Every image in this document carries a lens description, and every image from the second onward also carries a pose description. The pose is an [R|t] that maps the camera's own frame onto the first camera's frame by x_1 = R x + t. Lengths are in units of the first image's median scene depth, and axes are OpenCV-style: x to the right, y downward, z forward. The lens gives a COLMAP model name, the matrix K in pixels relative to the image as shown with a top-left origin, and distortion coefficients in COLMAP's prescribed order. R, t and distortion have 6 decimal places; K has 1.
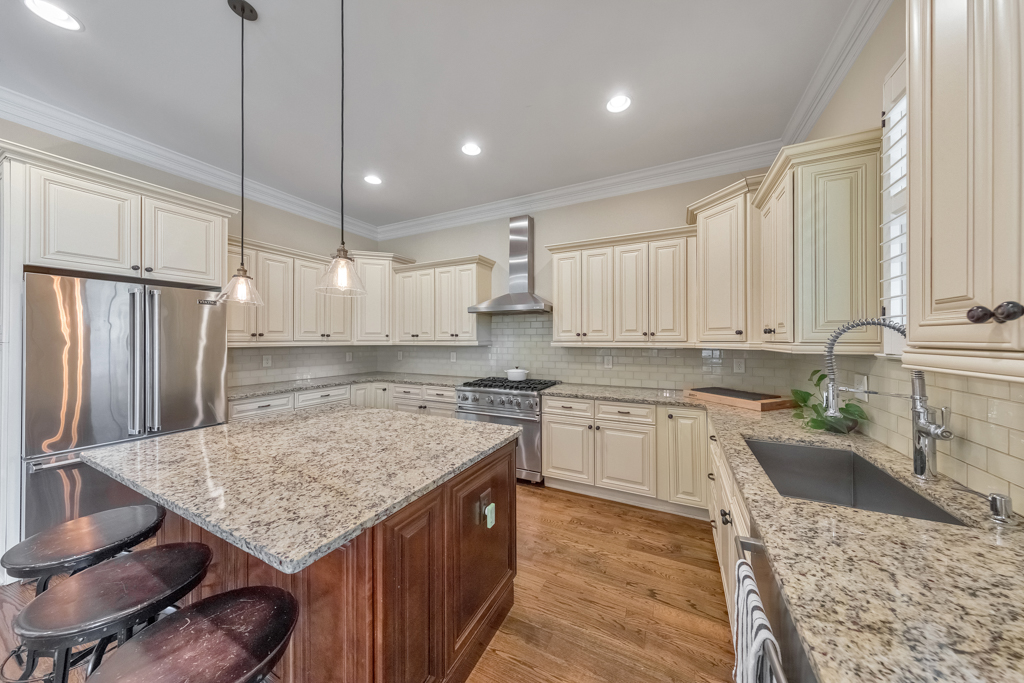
lens RADIAL K [[325.2, 0, 513.7], [0, 325.2, 339.6], [0, 0, 1]] dist [0.002065, 0.000079]
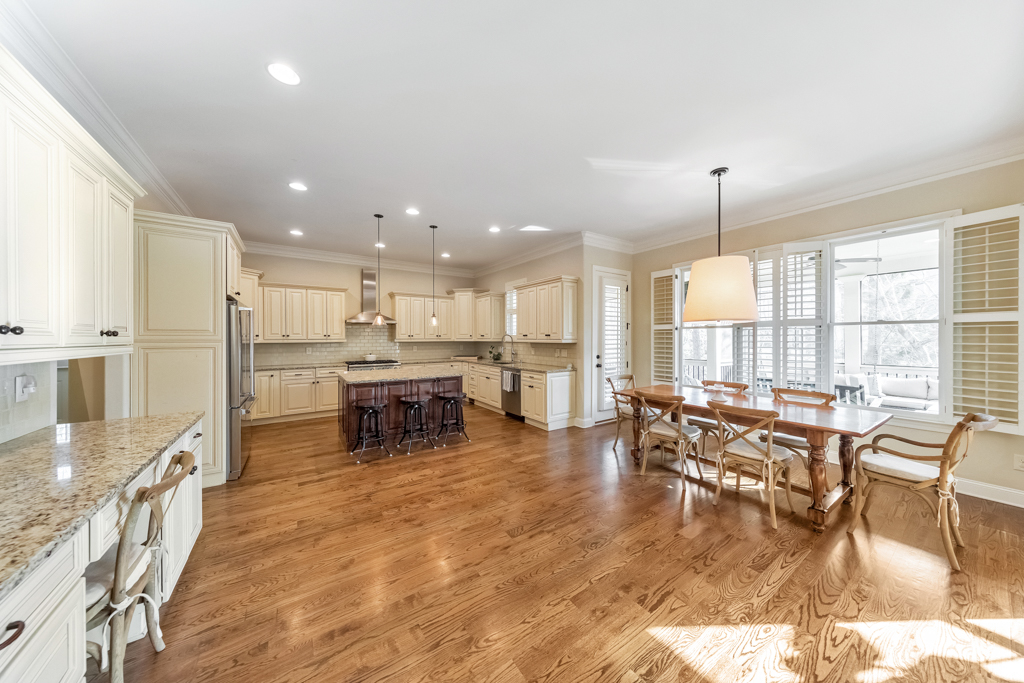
lens RADIAL K [[326.9, 0, 516.8], [0, 326.9, 342.1], [0, 0, 1]] dist [0.001427, 0.000044]
pose [[0.480680, -0.011529, 0.876820, -1.371529], [0.003484, 0.999931, 0.011238, 0.002236], [-0.876889, -0.002347, 0.480687, -0.666088]]
